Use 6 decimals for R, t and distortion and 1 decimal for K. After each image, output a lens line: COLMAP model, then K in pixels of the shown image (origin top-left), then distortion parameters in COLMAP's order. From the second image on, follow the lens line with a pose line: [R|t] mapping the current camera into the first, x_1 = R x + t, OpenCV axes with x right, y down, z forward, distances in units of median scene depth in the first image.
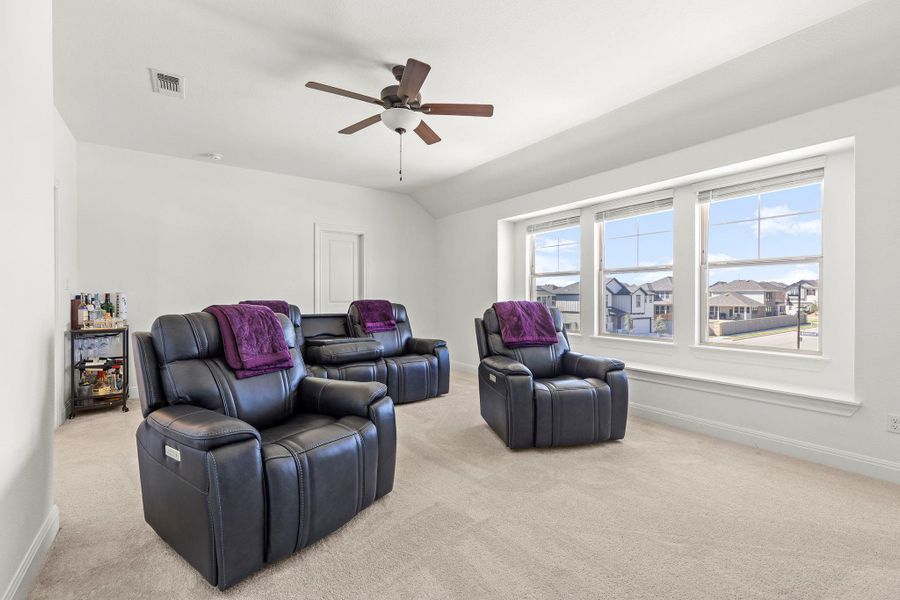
lens RADIAL K [[402.8, 0, 450.0], [0, 402.8, 300.0], [0, 0, 1]] dist [0.003390, 0.000363]
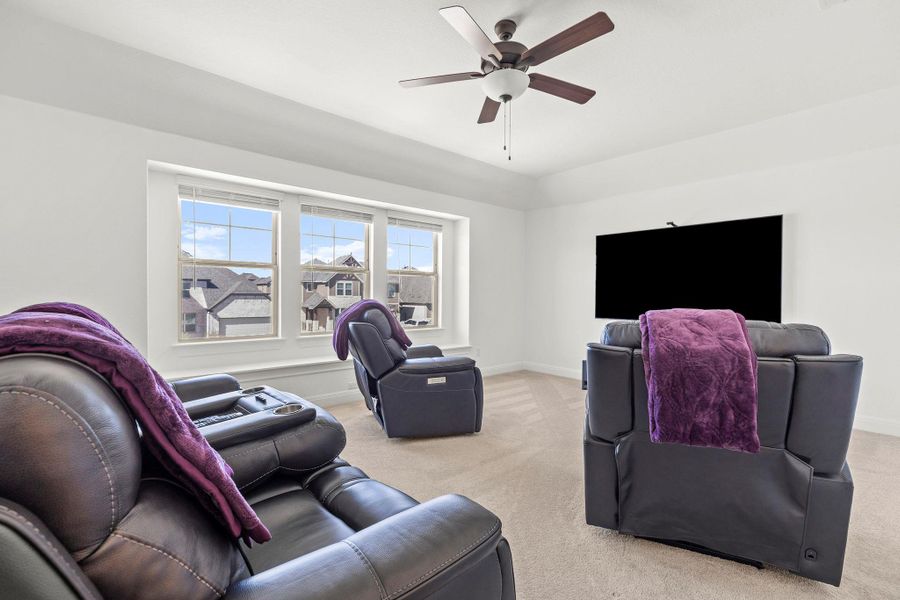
lens RADIAL K [[402.8, 0, 450.0], [0, 402.8, 300.0], [0, 0, 1]] dist [0.003390, 0.000363]
pose [[-0.145848, -0.024376, 0.989007, -0.612843], [0.003545, 0.999677, 0.025162, -0.019111], [-0.989301, 0.007176, -0.145714, 0.810705]]
